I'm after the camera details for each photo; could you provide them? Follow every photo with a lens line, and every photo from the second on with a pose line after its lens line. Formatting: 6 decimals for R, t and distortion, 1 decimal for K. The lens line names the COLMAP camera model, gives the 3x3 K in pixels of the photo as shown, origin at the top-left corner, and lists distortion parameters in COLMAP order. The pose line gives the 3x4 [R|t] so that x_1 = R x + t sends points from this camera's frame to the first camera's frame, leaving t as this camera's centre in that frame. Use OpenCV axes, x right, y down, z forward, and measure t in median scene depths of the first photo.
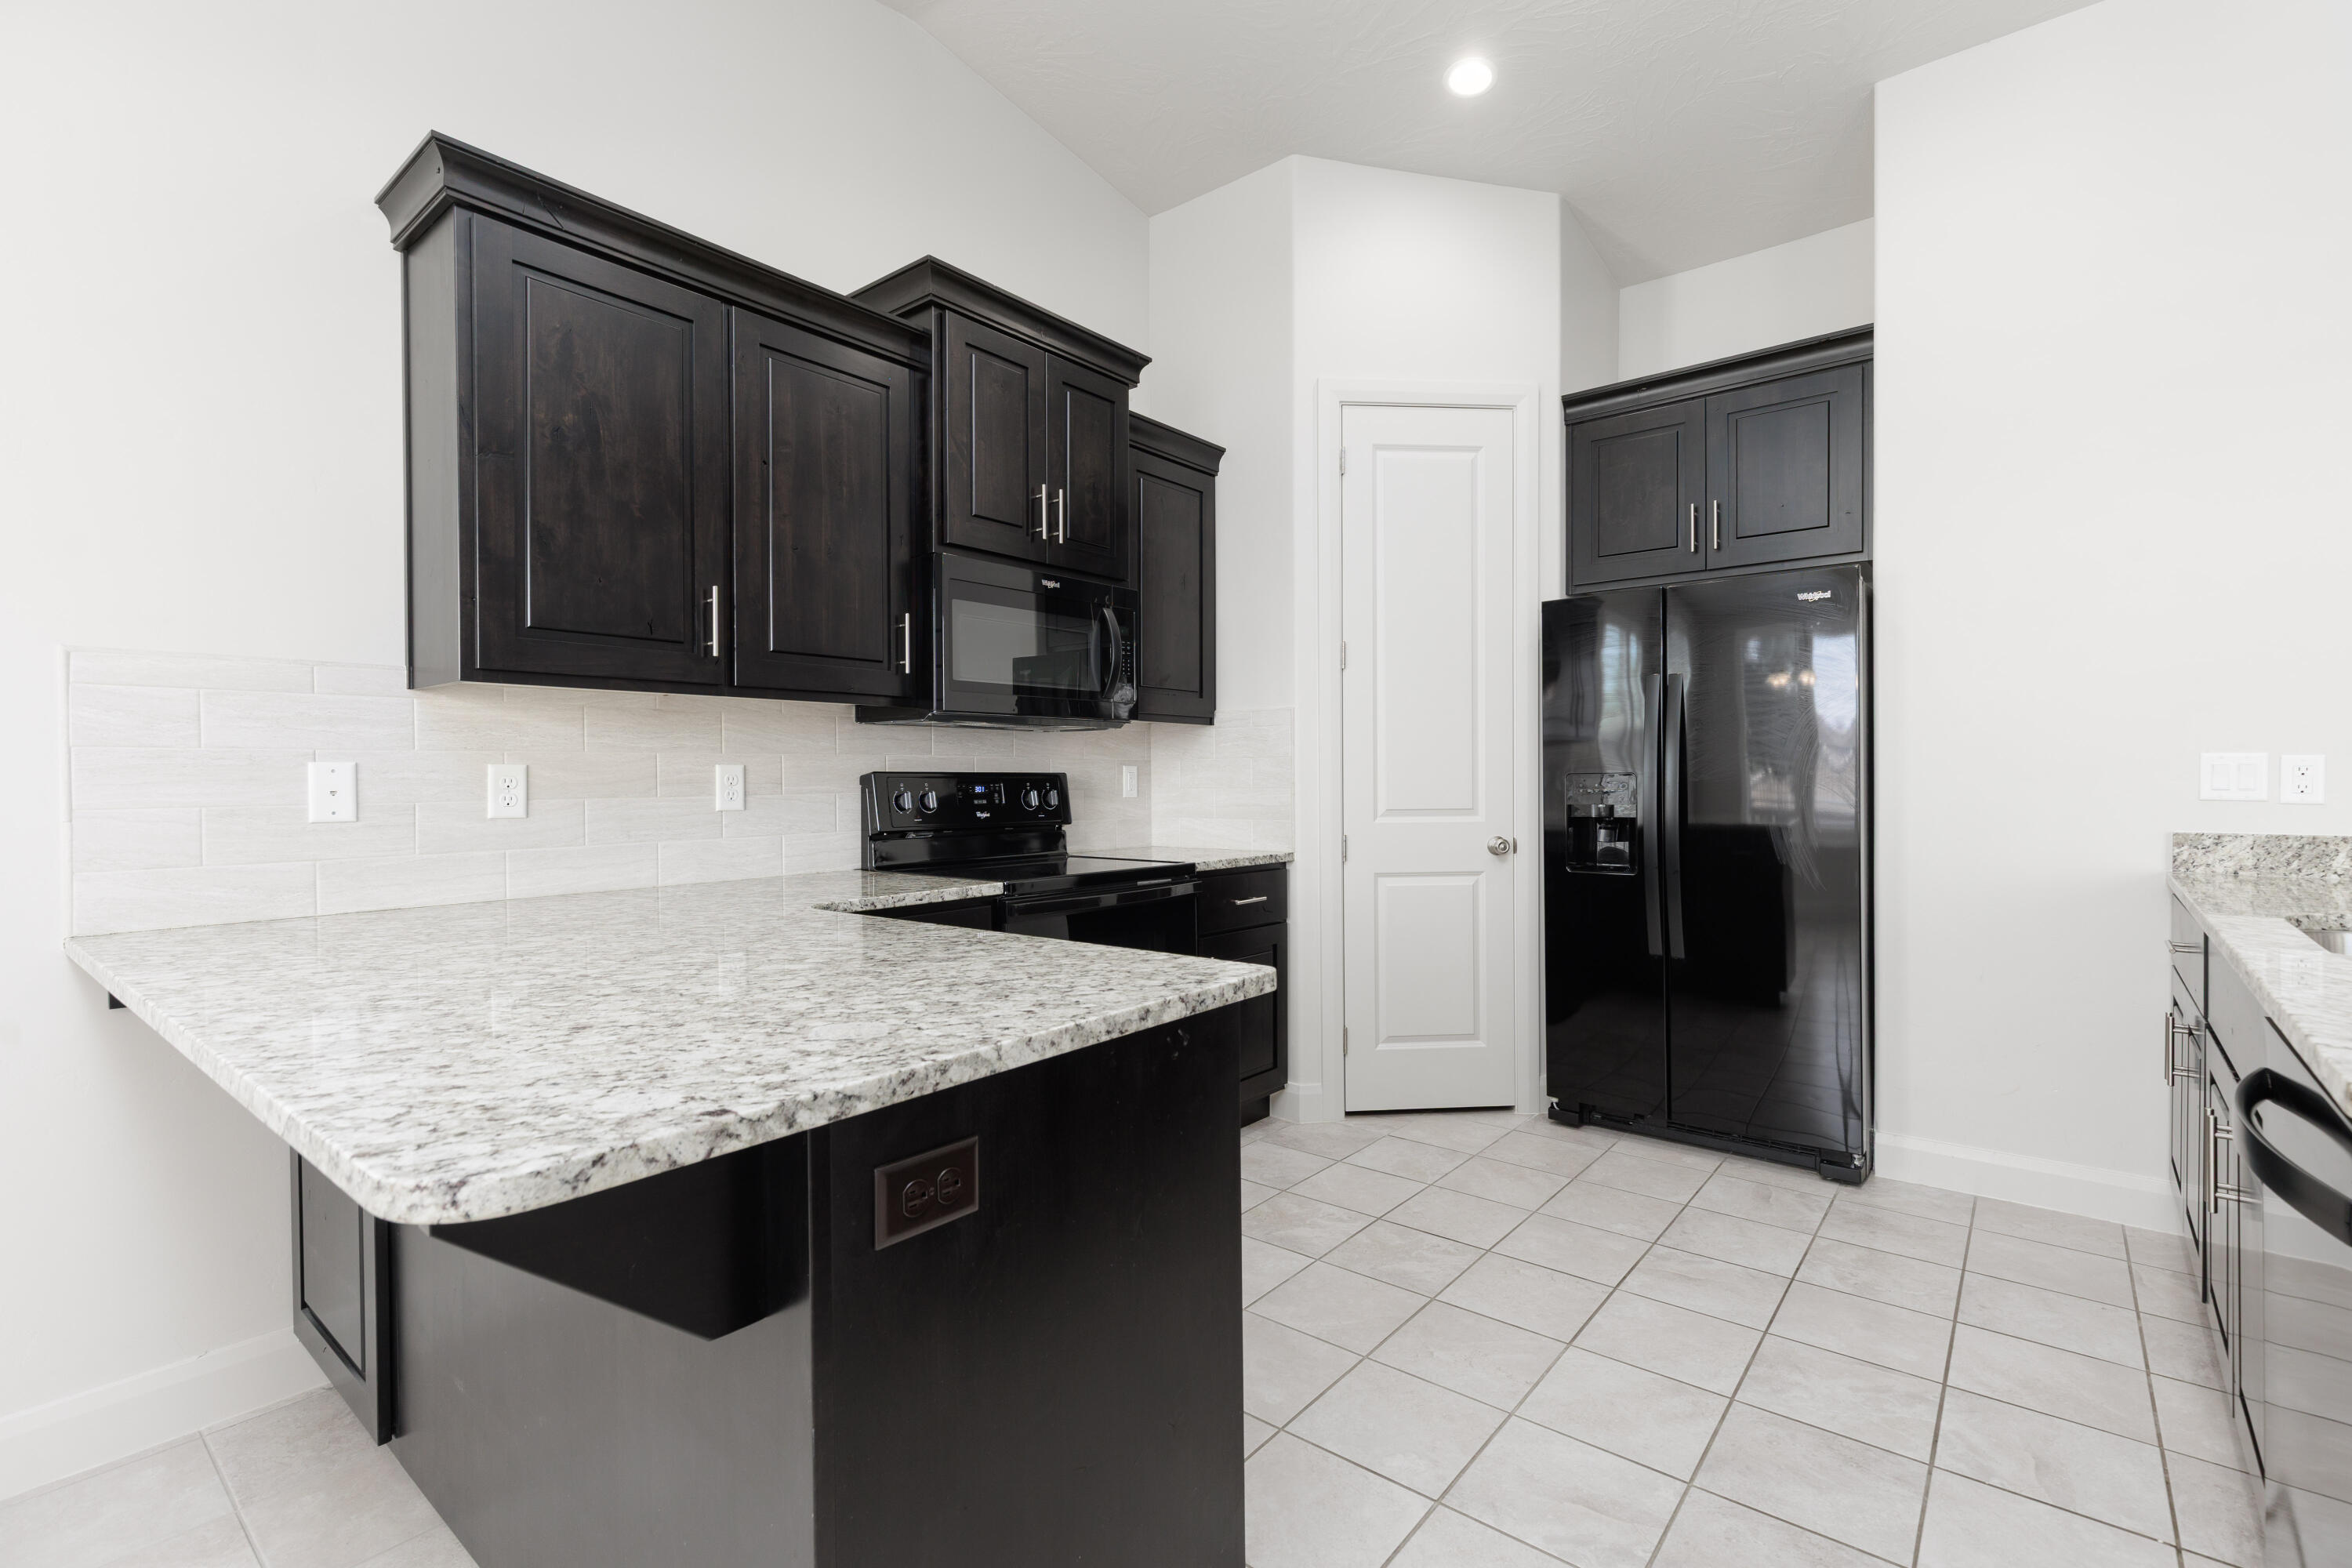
lens RADIAL K [[1052.9, 0, 1192.5], [0, 1052.9, 788.1], [0, 0, 1]] dist [0.002340, 0.000152]
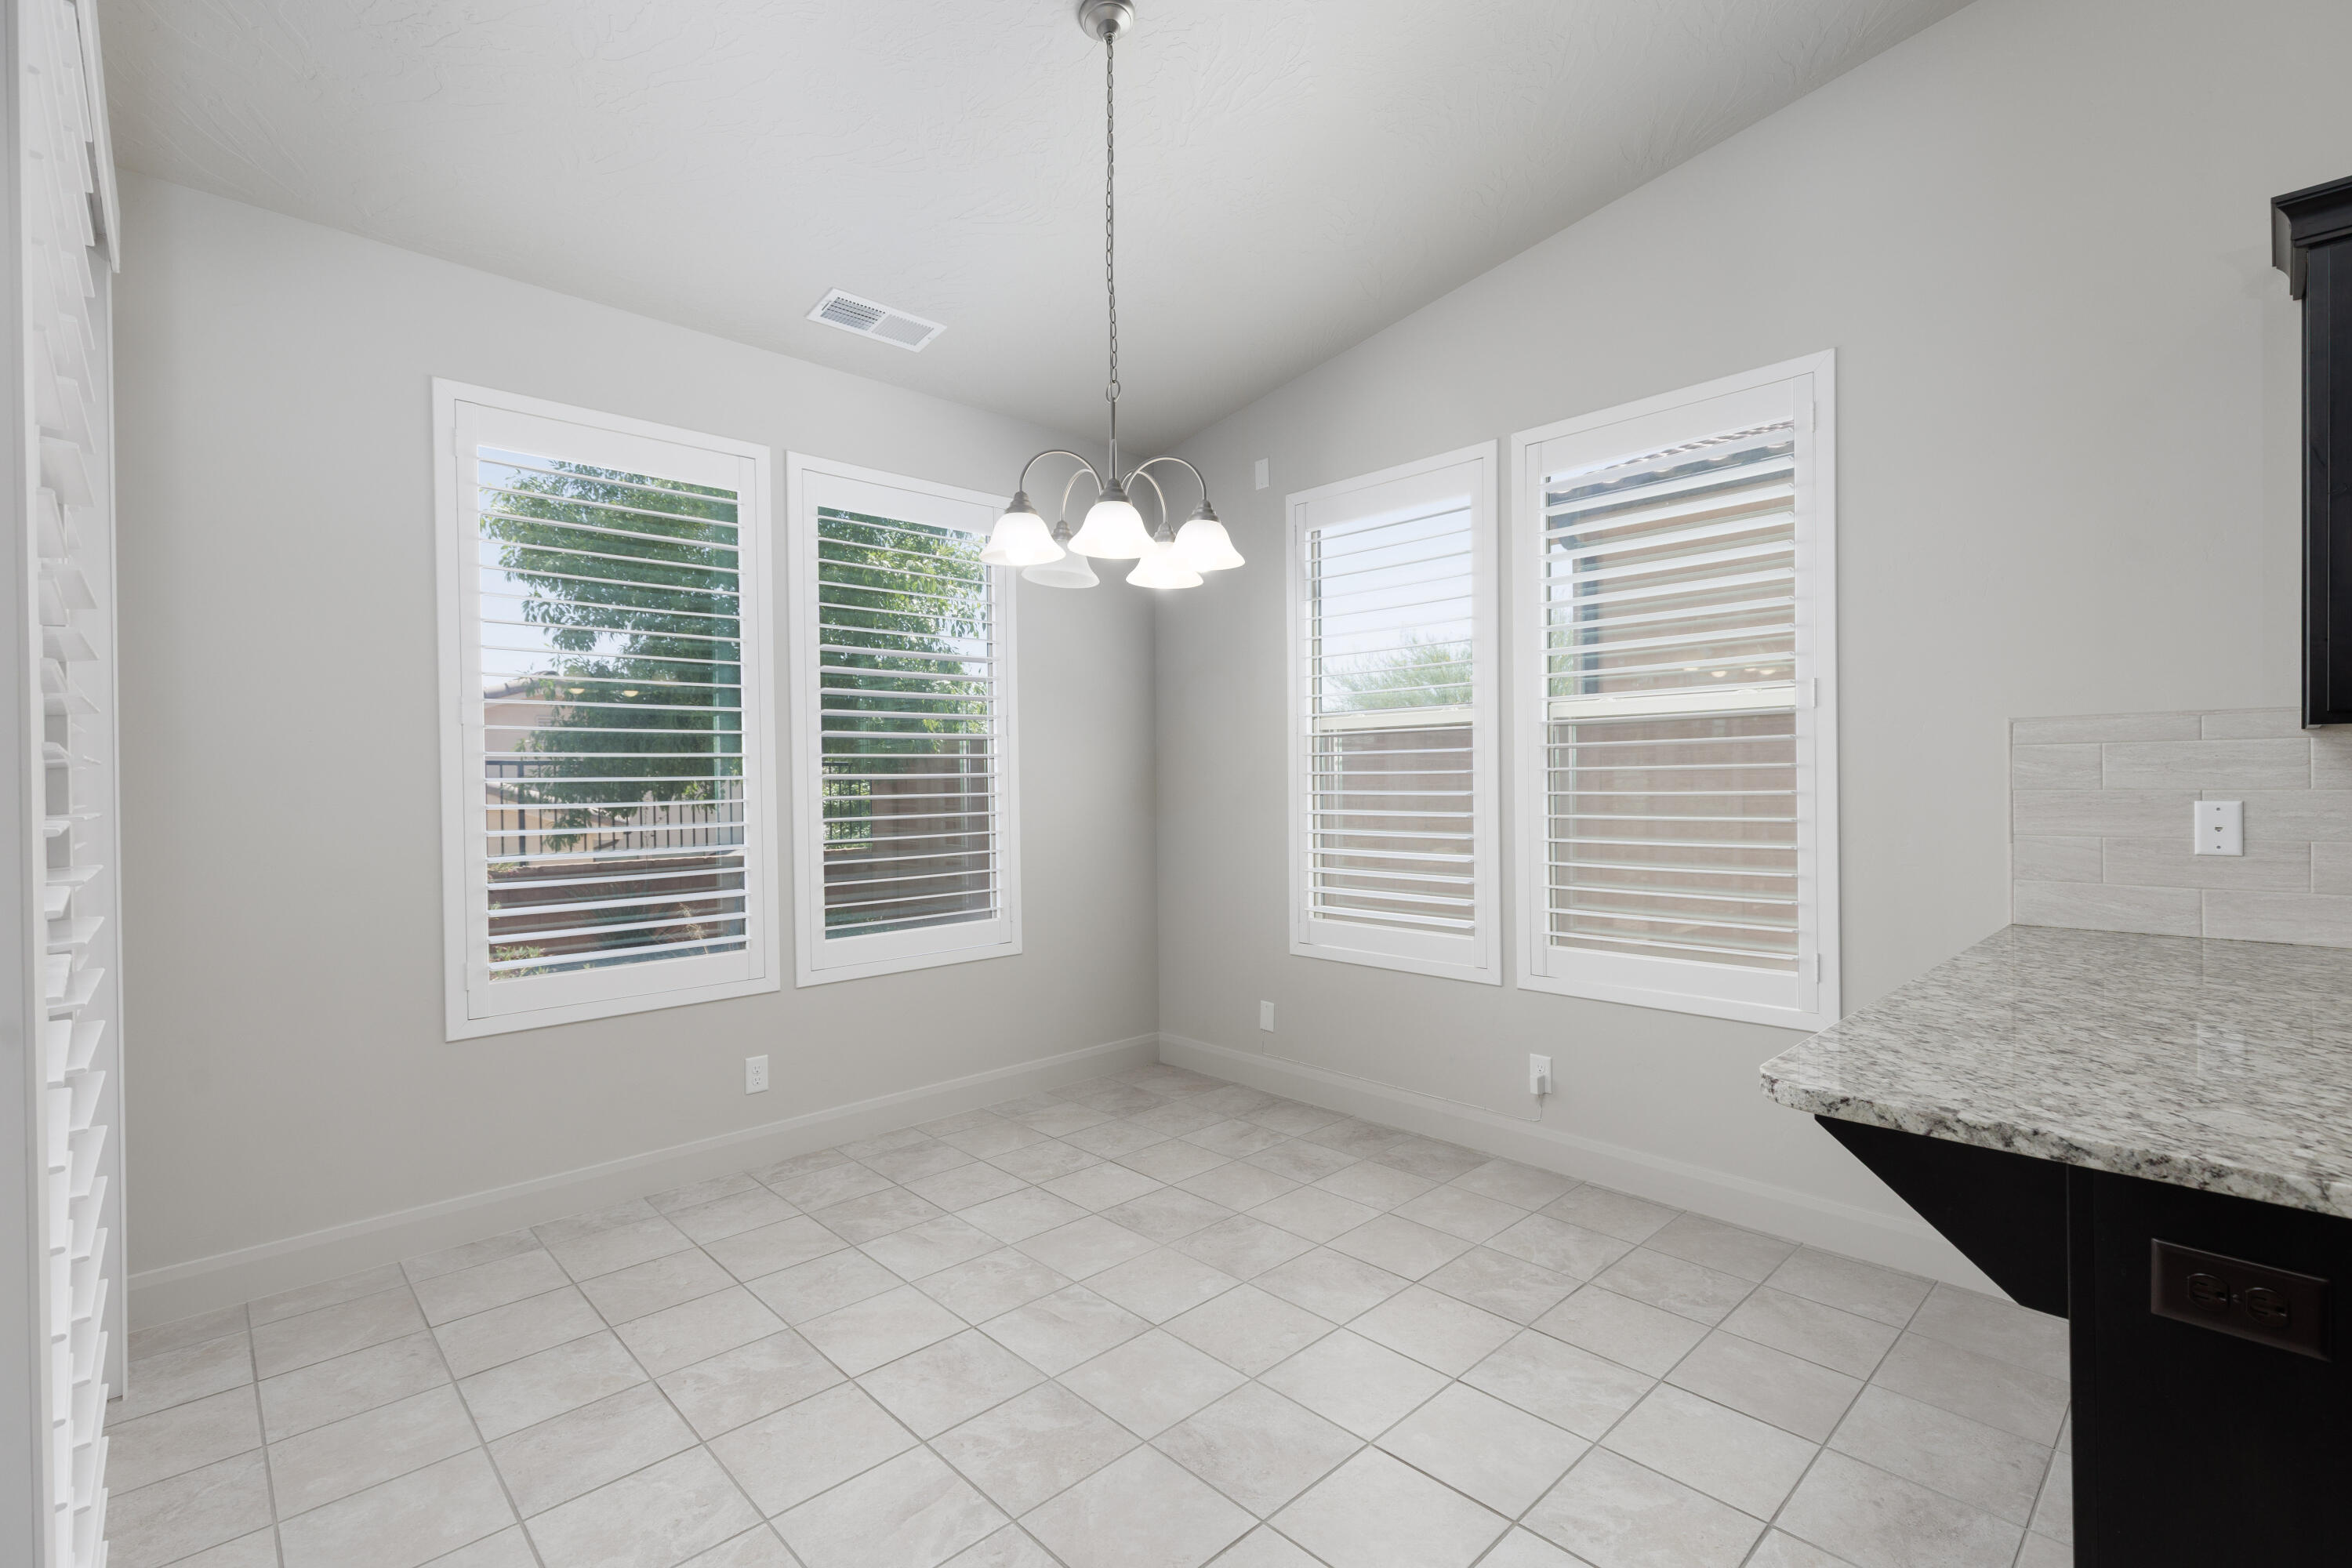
lens RADIAL K [[1043.8, 0, 1187.8], [0, 1043.8, 785.7], [0, 0, 1]] dist [0.019247, -0.000129]
pose [[-0.125396, 0.011428, -0.992041, 0.283455], [0.001759, 0.999935, 0.011297, -0.037006], [0.992105, -0.000328, -0.125408, 0.048061]]
